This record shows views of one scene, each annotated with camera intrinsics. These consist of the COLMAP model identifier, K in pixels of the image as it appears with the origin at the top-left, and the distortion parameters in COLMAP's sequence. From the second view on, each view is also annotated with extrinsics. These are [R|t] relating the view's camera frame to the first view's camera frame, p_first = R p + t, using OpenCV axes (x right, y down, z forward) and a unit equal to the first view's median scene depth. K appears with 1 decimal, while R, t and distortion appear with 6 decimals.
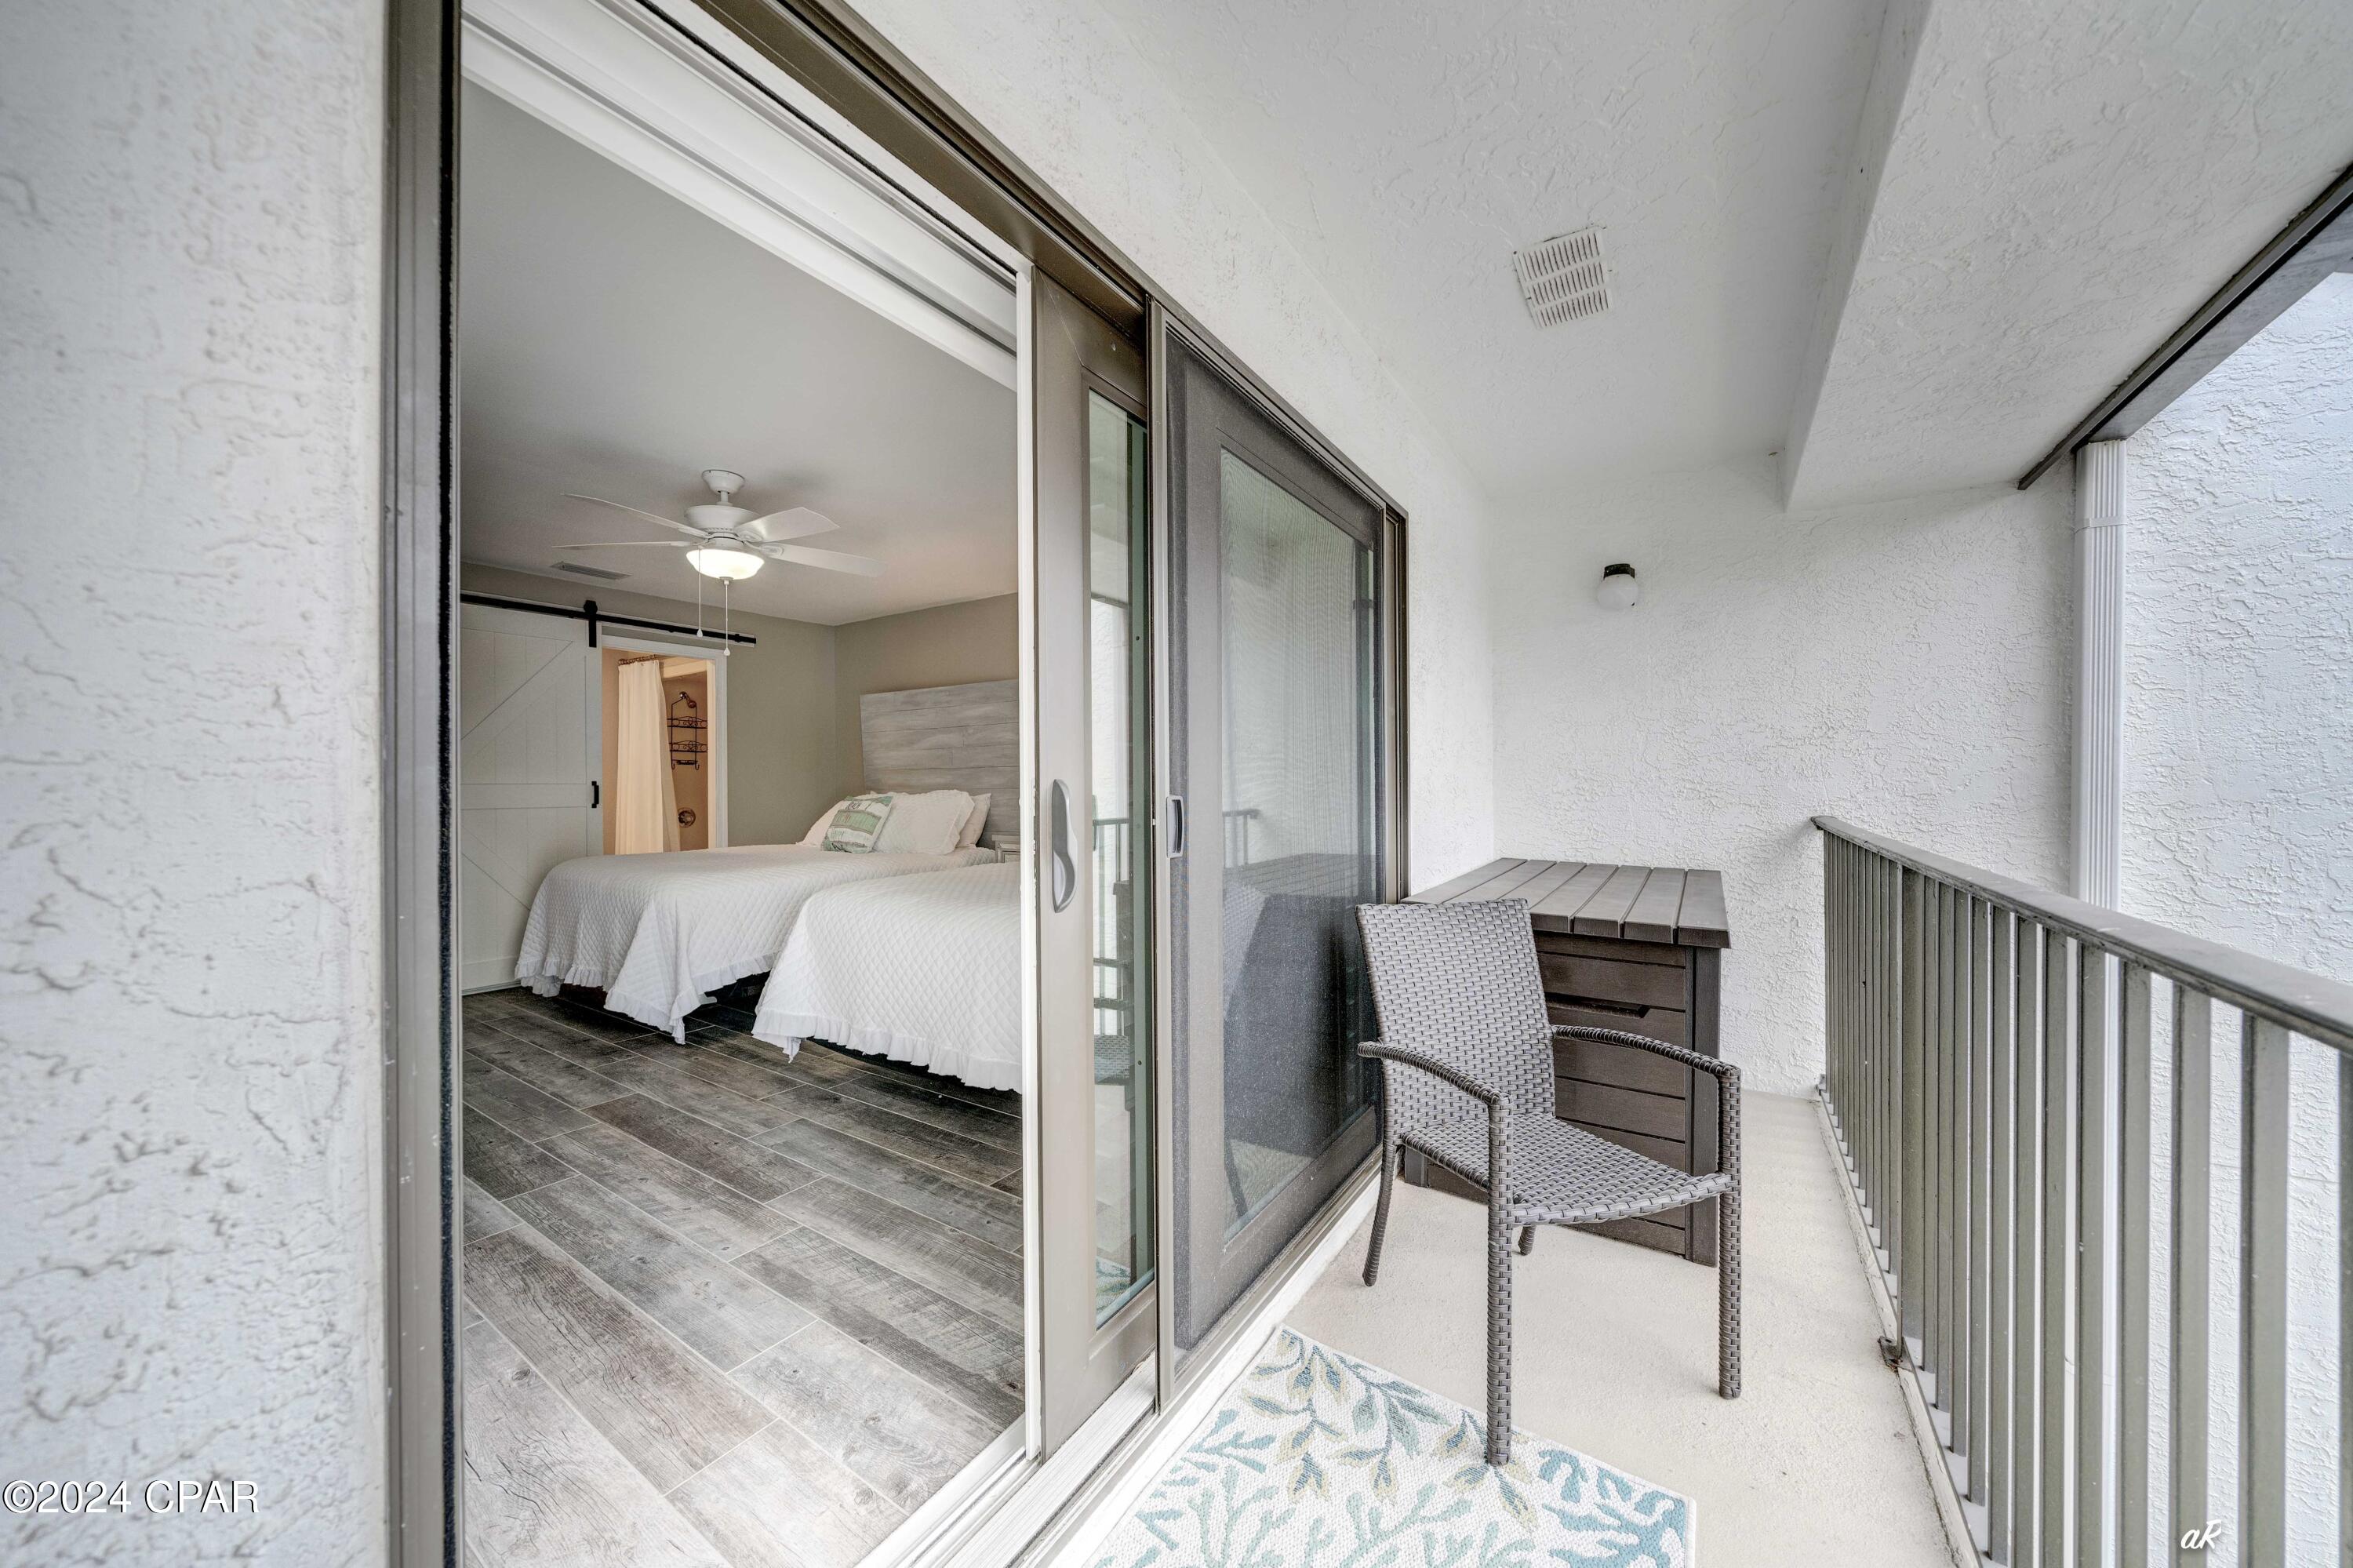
lens RADIAL K [[823.5, 0, 1188.4], [0, 823.5, 795.5], [0, 0, 1]] dist [0.000450, -0.000444]
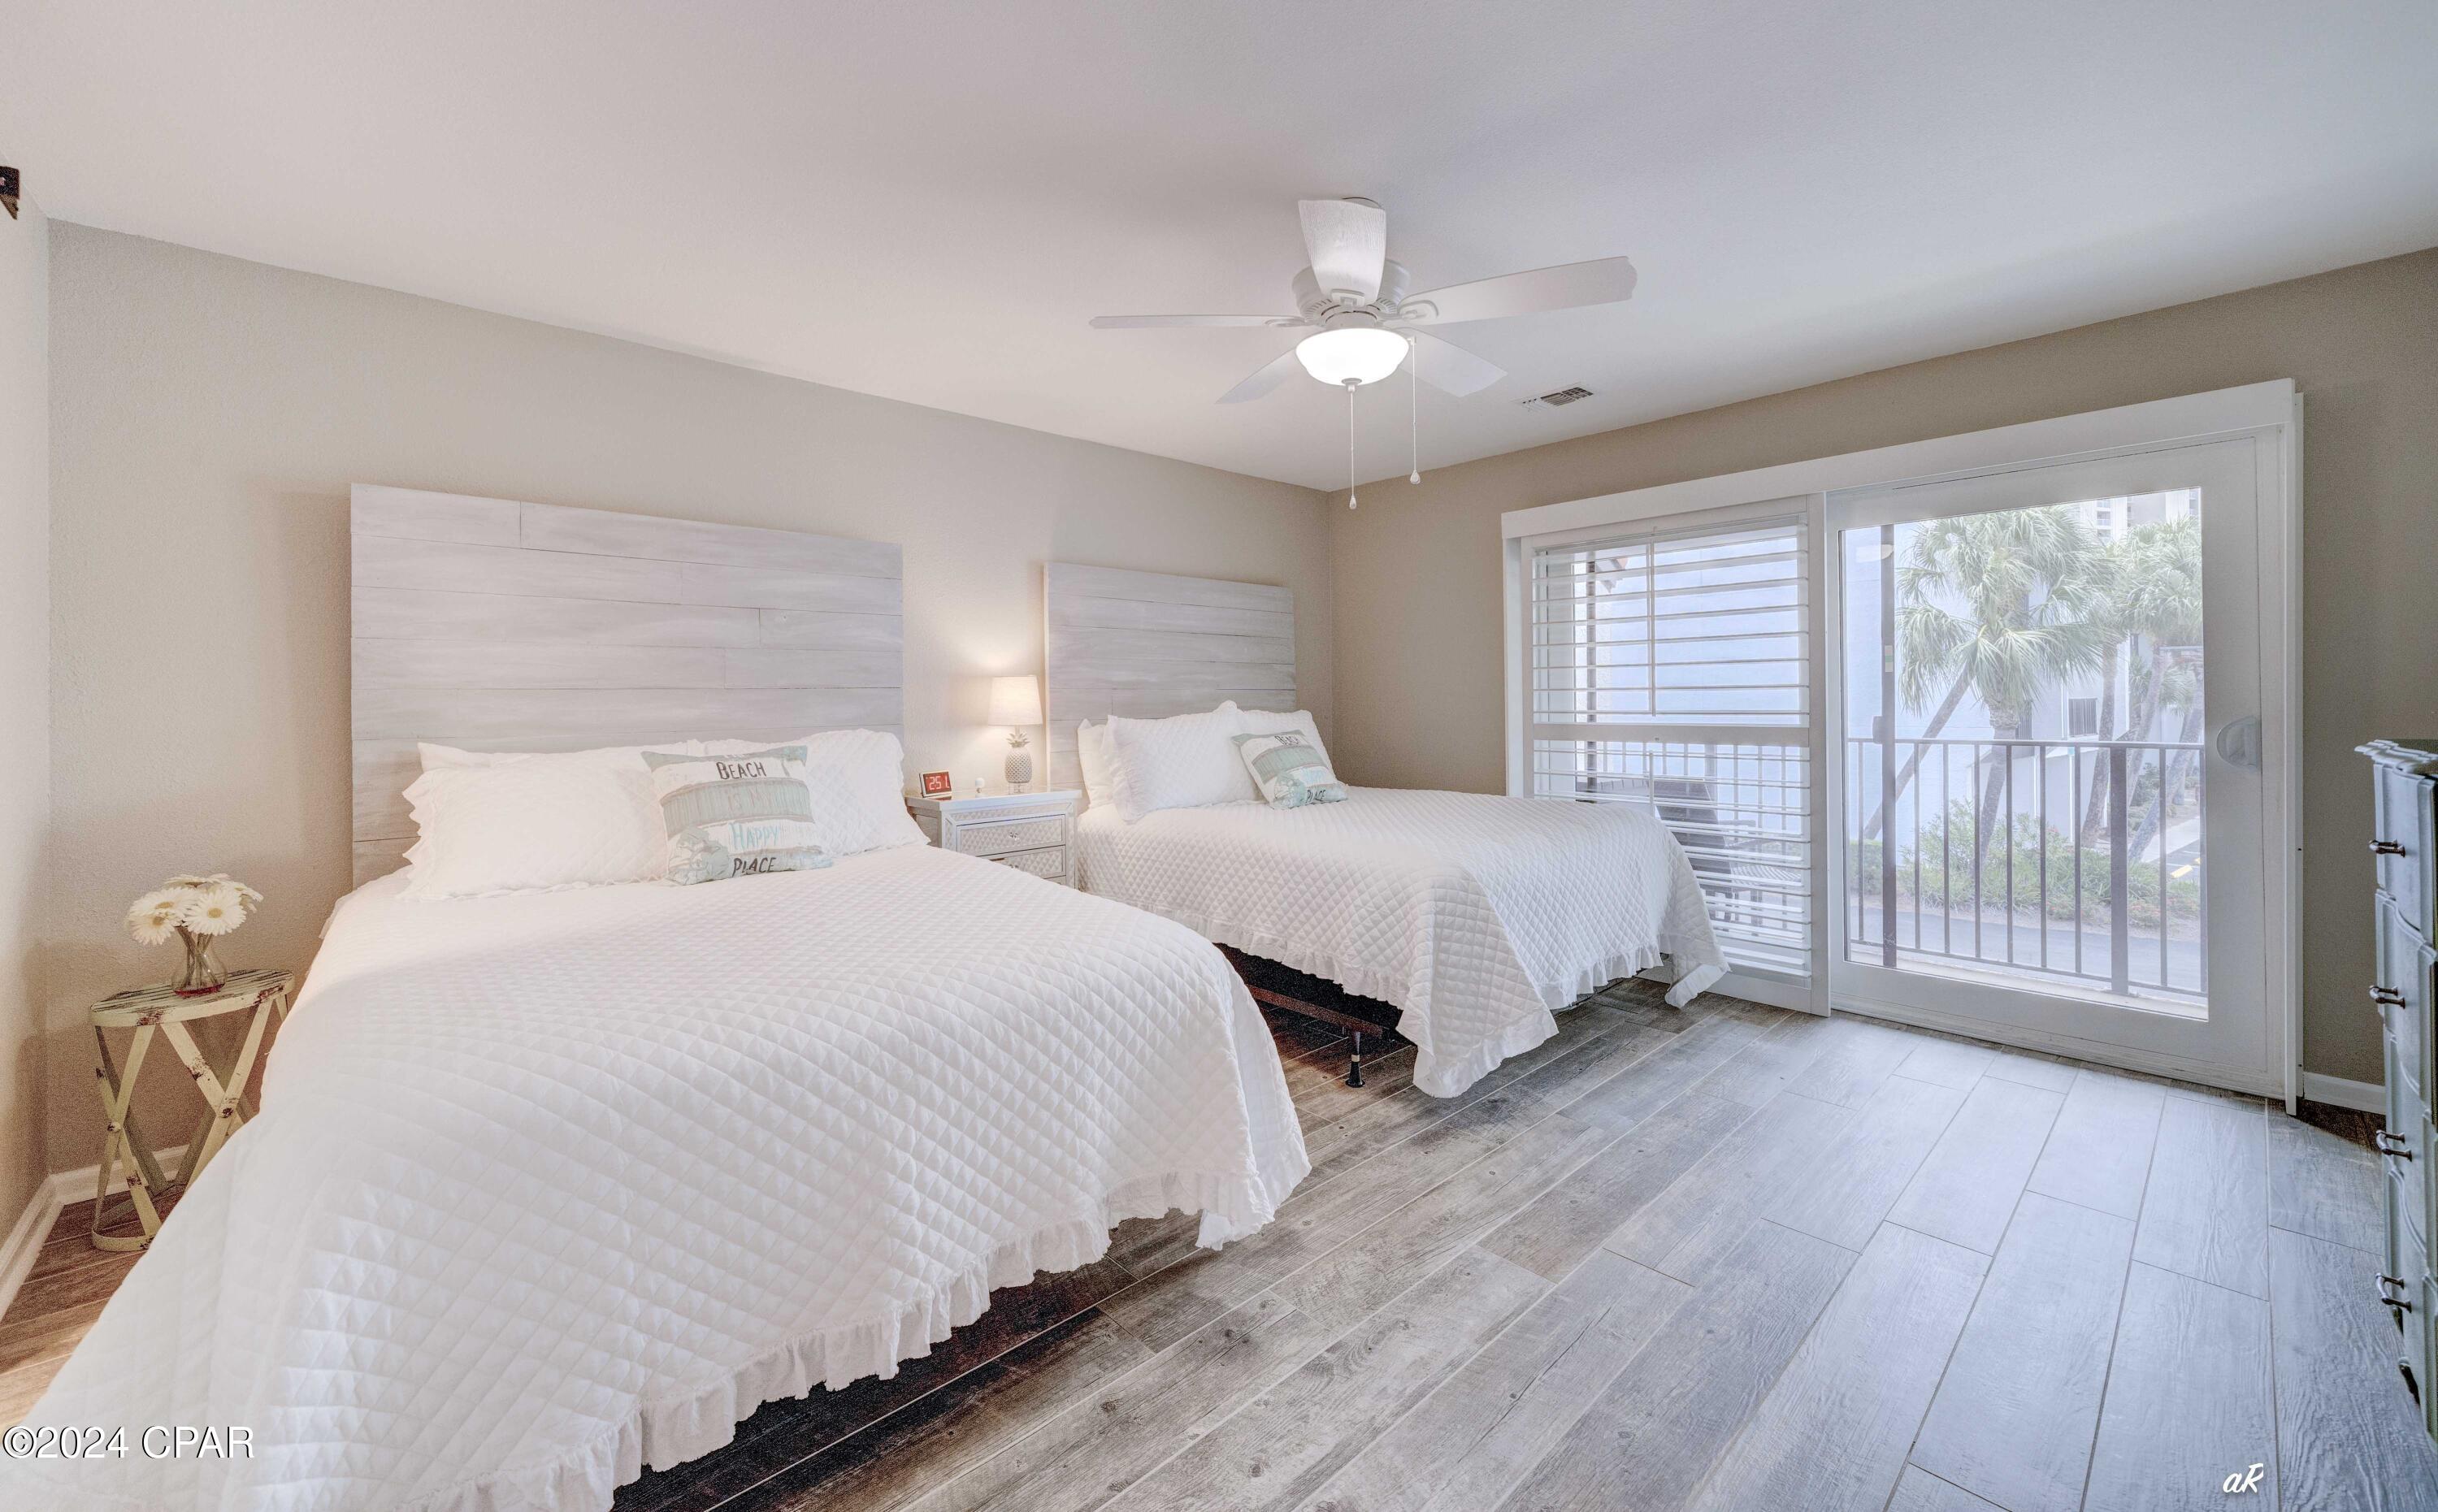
lens RADIAL K [[947.3, 0, 1227.7], [0, 947.3, 713.3], [0, 0, 1]] dist [-0.000072, -0.000017]
pose [[0.229430, -0.000822, 0.973325, -1.422061], [0.028284, 0.999583, -0.005822, -0.011161], [-0.972914, 0.028865, 0.229357, 1.058650]]
